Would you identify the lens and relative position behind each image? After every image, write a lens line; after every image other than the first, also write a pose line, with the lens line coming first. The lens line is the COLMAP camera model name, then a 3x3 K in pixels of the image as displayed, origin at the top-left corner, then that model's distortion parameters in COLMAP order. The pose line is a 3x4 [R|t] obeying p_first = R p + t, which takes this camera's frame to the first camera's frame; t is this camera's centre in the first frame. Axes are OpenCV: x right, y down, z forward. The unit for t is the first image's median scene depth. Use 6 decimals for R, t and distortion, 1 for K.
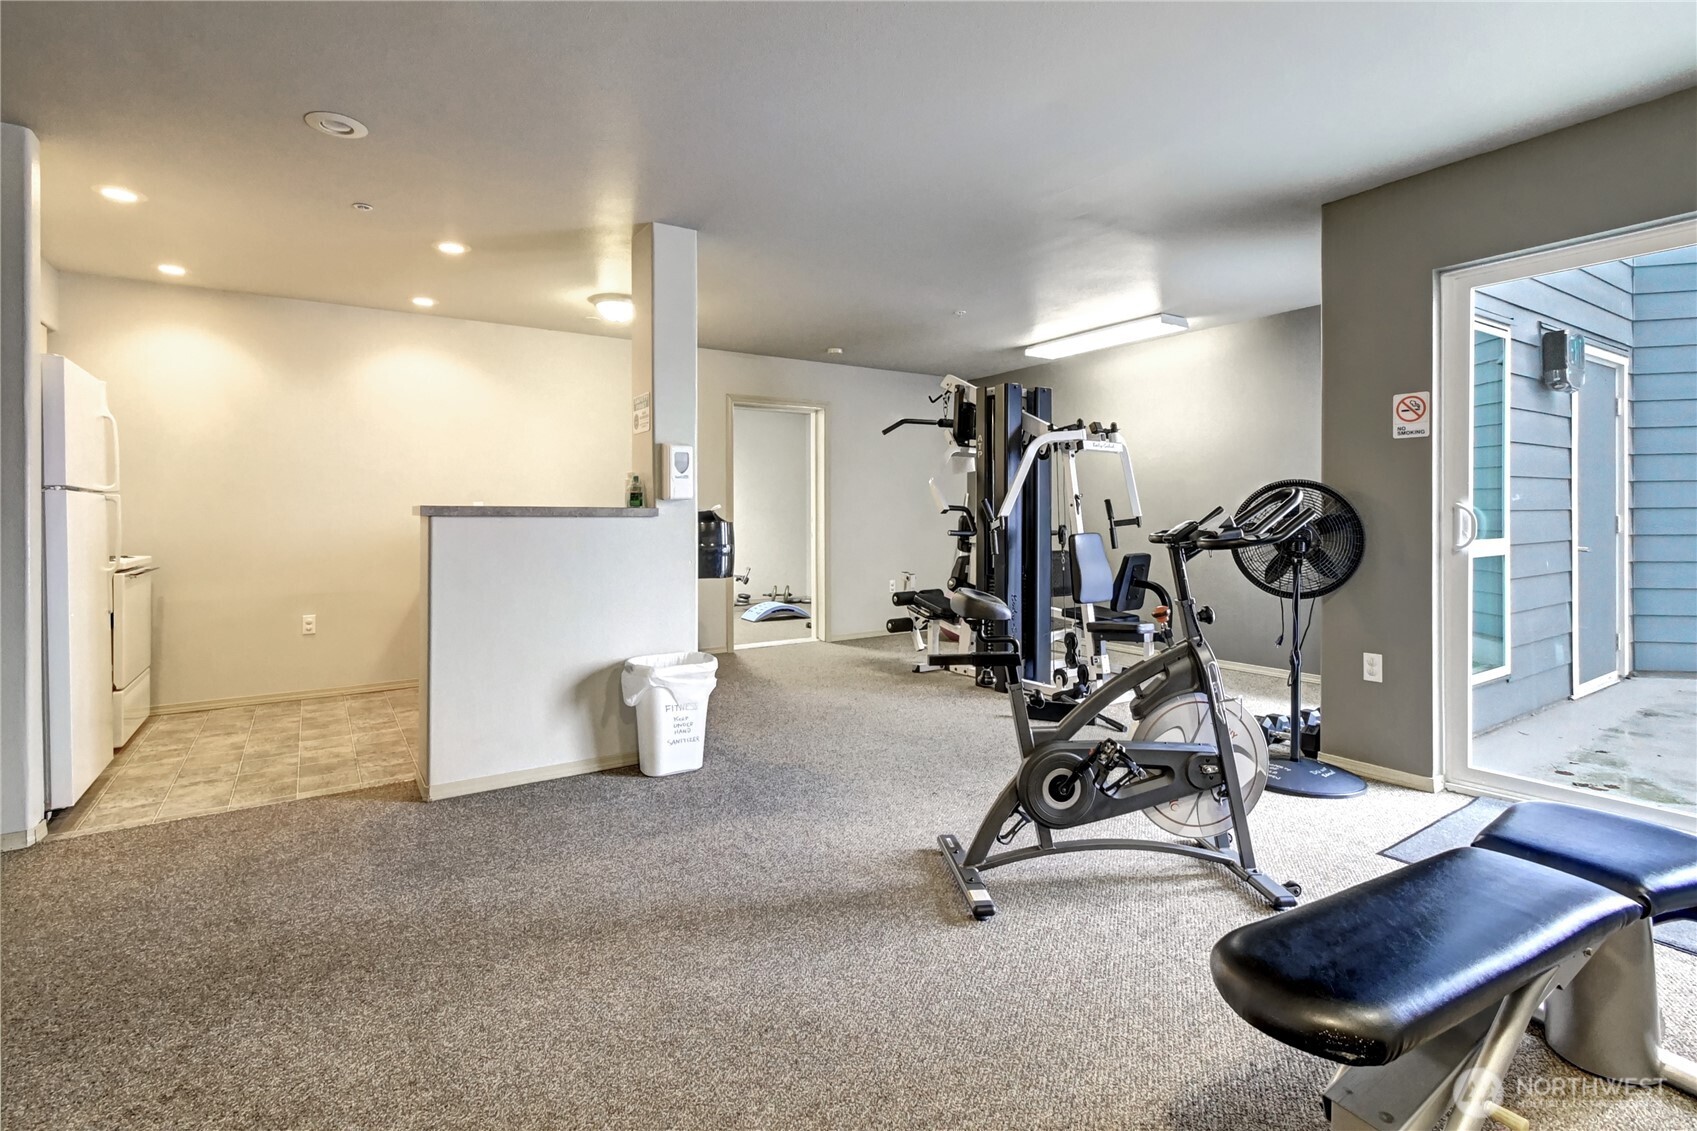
lens RADIAL K [[801.7, 0, 899.4], [0, 801.7, 525.1], [0, 0, 1]] dist [0.007504, 0.000511]
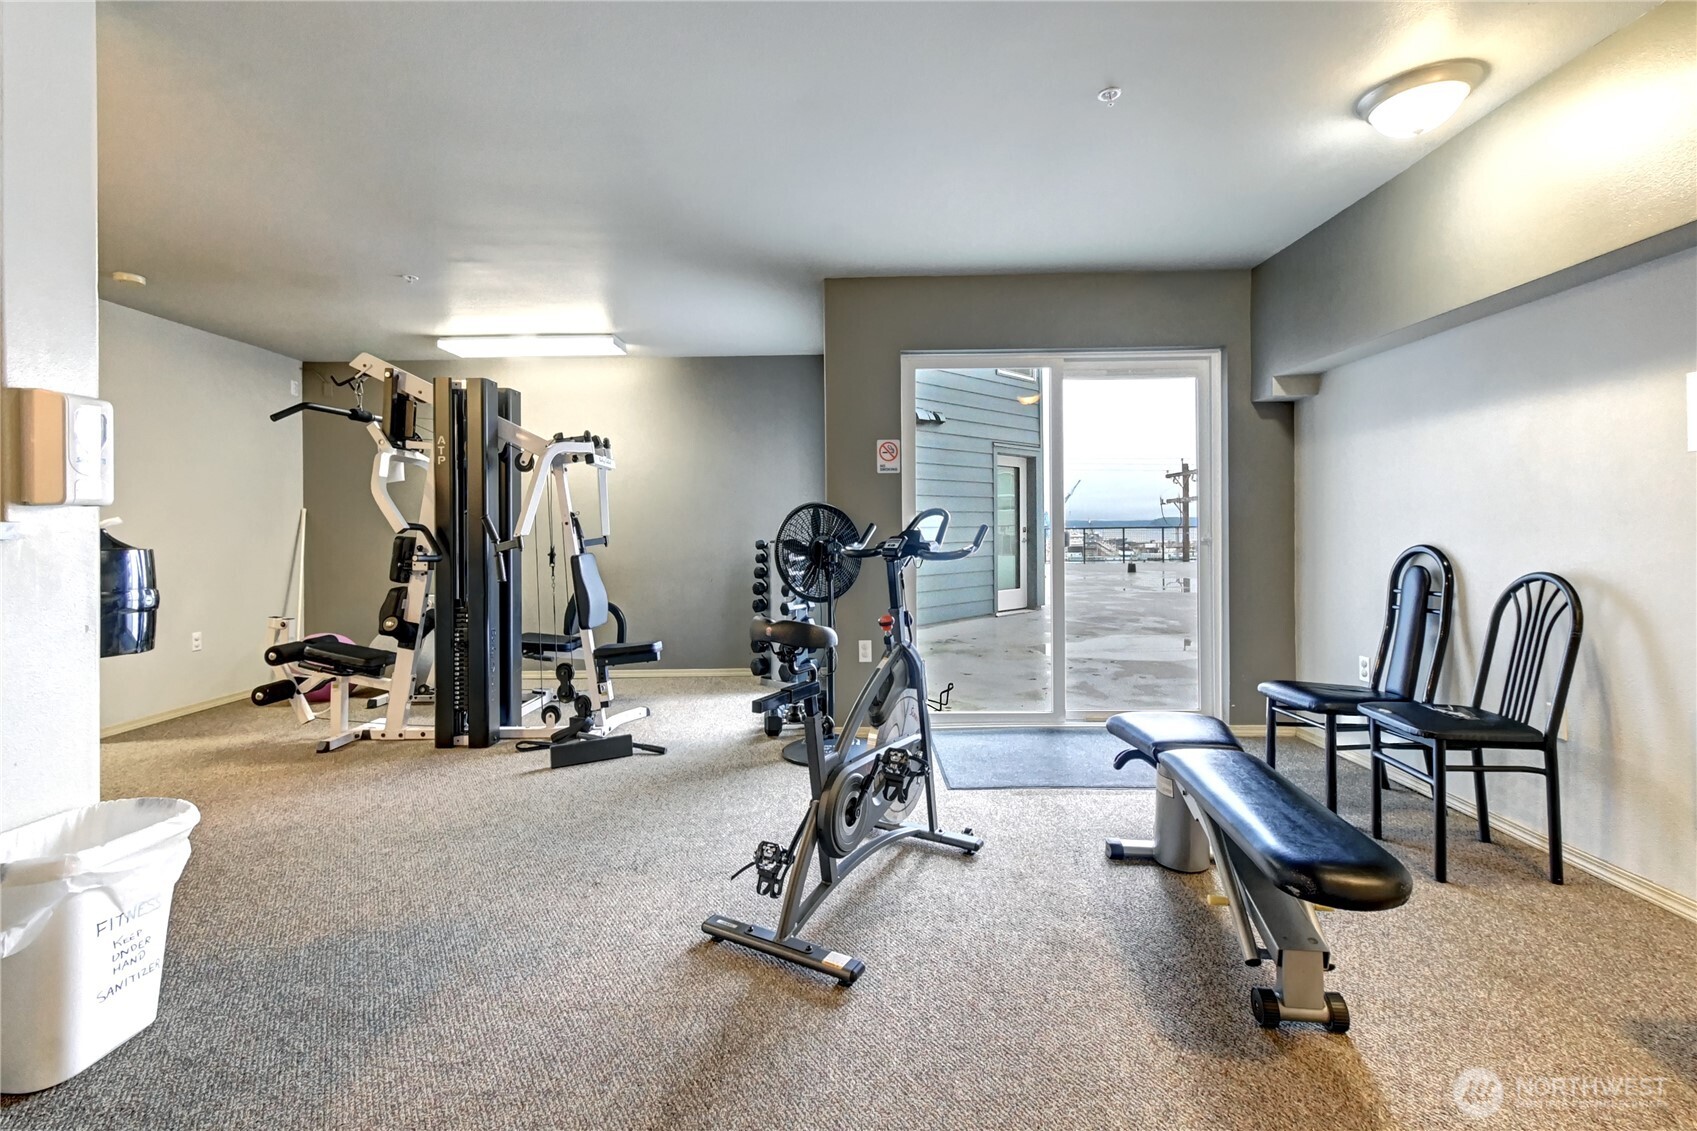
lens RADIAL K [[732.1, 0, 830.1], [0, 732.1, 530.8], [0, 0, 1]] dist [0.007653, 0.000217]
pose [[0.585502, -0.002933, 0.810666, -0.292781], [0.018807, 0.999773, -0.009966, -0.002427], [-0.810453, 0.021081, 0.585424, 0.271862]]
